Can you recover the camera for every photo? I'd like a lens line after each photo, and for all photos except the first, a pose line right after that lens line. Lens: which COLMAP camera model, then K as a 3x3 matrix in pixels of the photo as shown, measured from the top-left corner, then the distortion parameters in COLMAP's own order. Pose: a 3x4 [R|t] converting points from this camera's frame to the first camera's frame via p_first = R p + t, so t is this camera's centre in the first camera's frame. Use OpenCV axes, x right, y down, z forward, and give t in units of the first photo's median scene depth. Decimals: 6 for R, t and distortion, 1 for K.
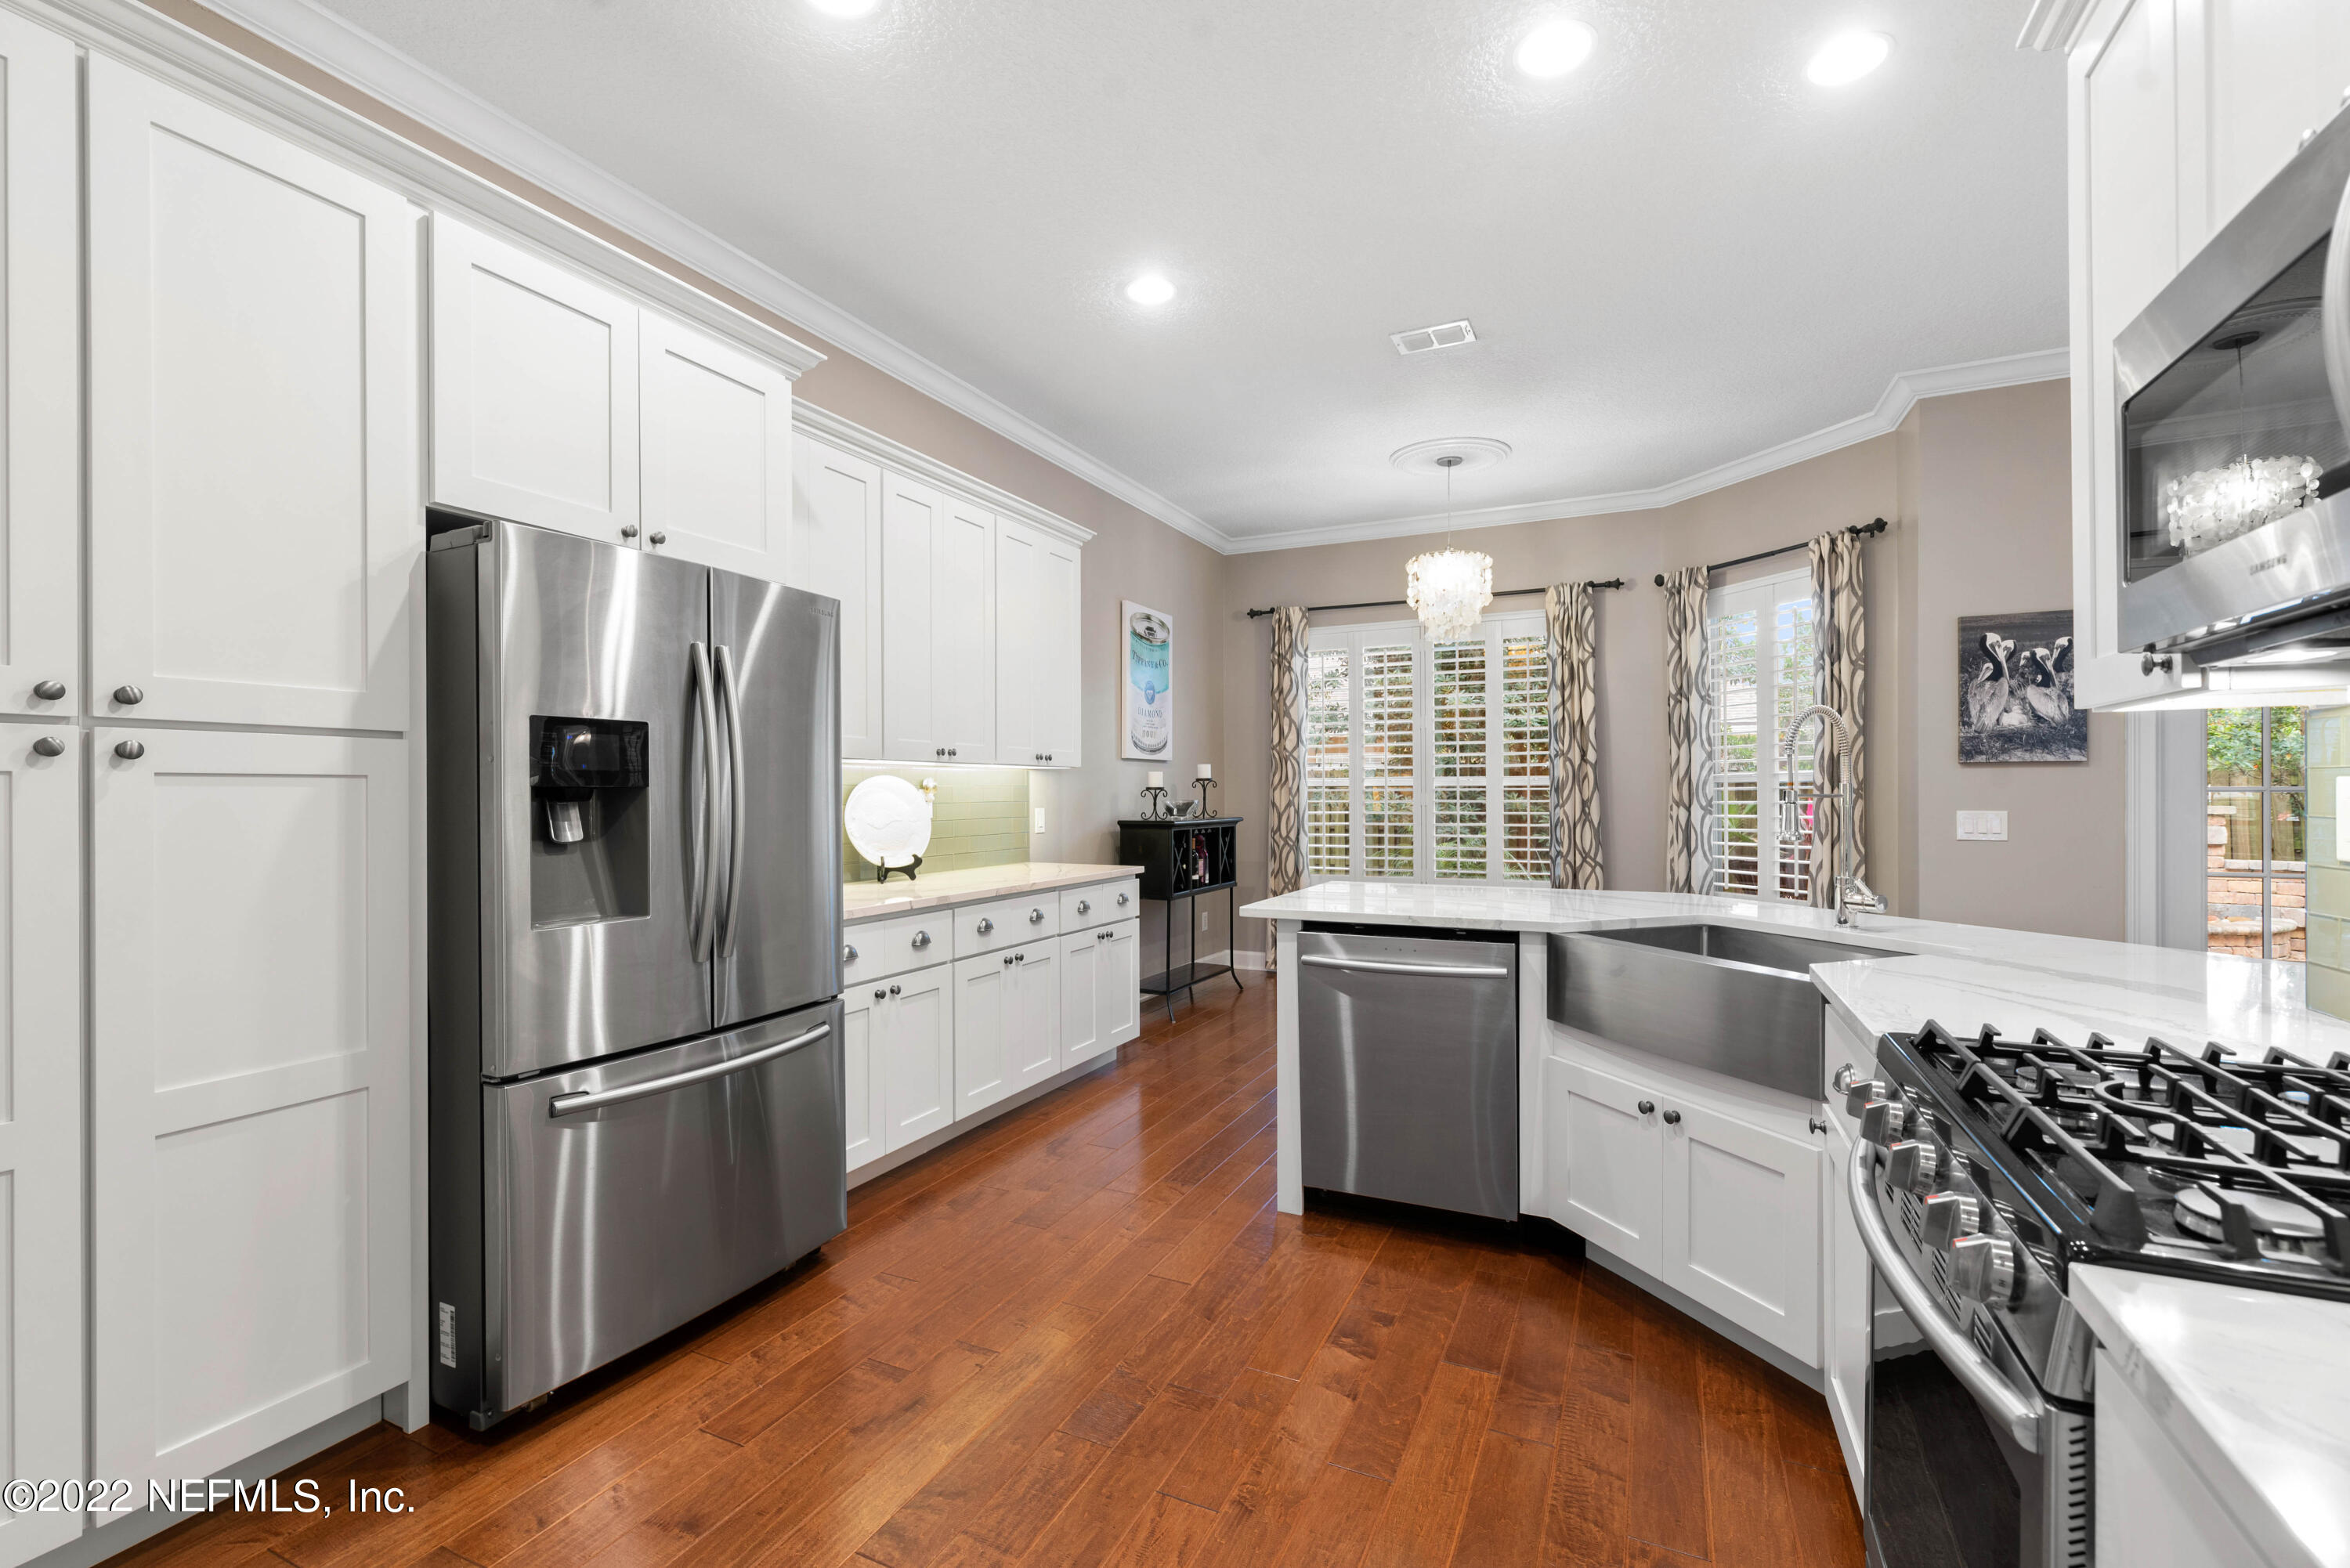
lens RADIAL K [[1010.6, 0, 1175.0], [0, 1010.6, 784.0], [0, 0, 1]] dist [0.001297, -0.000554]
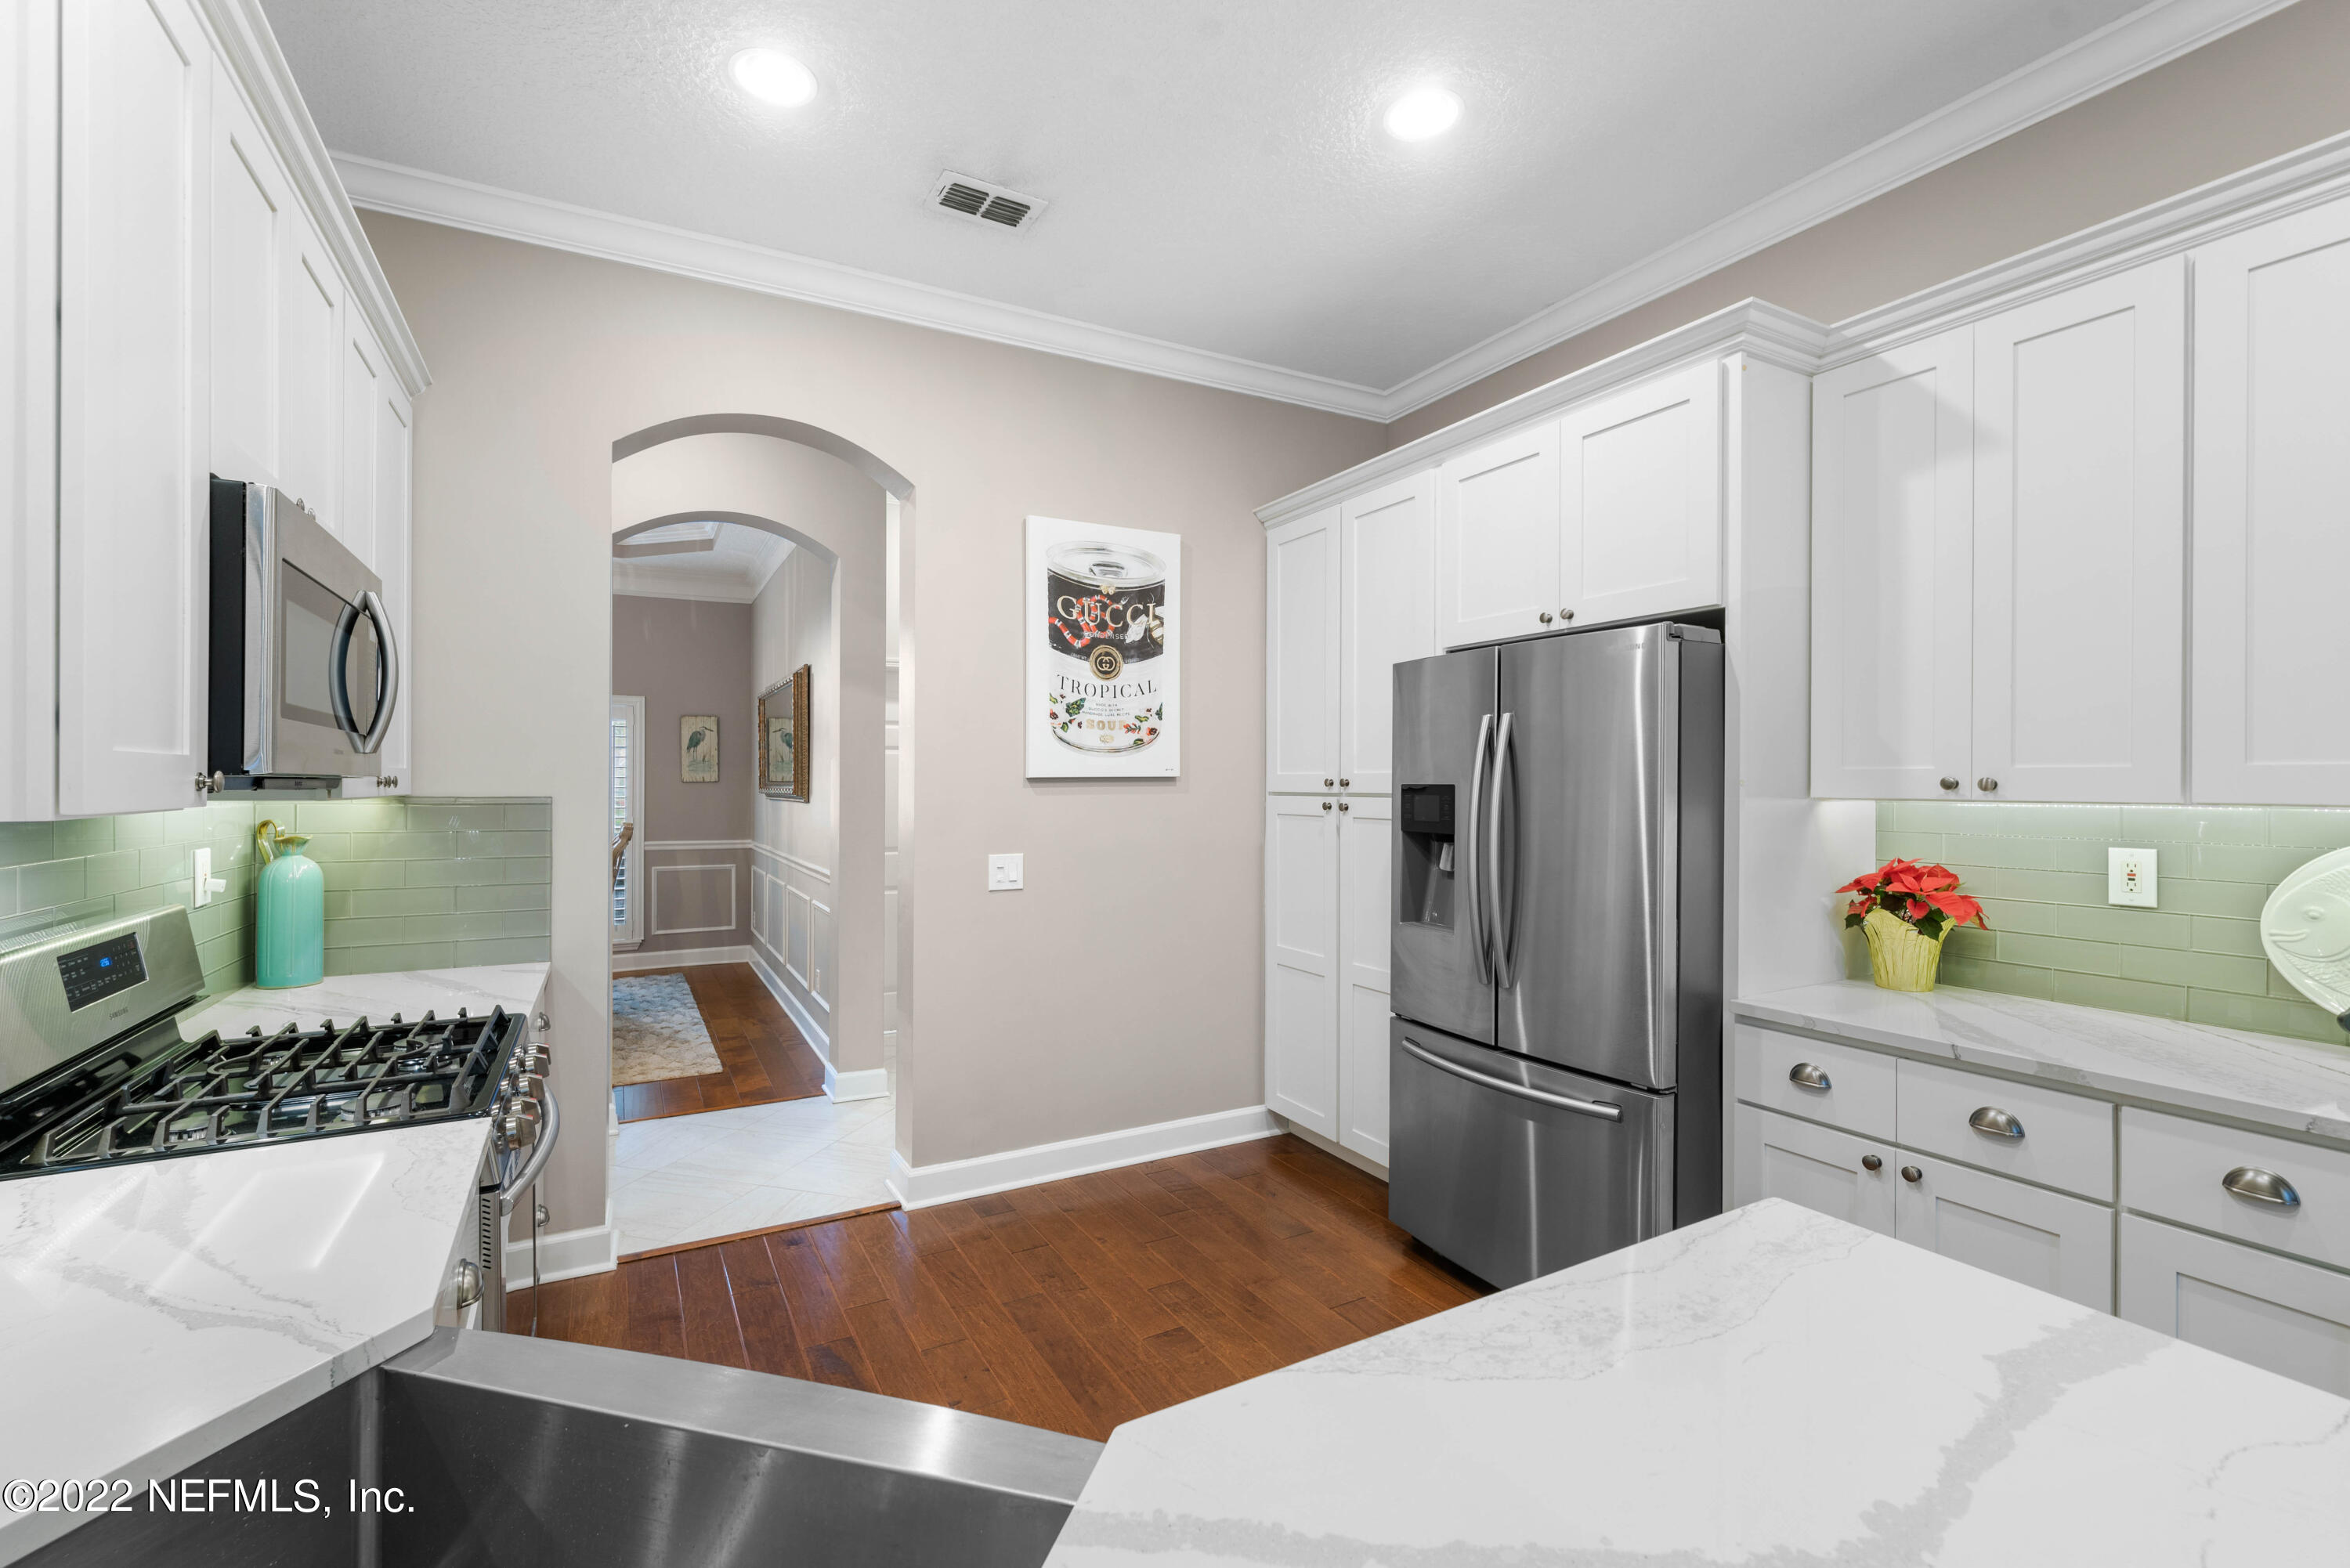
lens RADIAL K [[1010.6, 0, 1175.0], [0, 1010.6, 784.0], [0, 0, 1]] dist [0.001297, -0.000554]
pose [[-0.575096, -0.002256, -0.818083, 0.628392], [0.001142, 0.999993, -0.003560, -0.047097], [0.818085, -0.002981, -0.575089, 1.229499]]
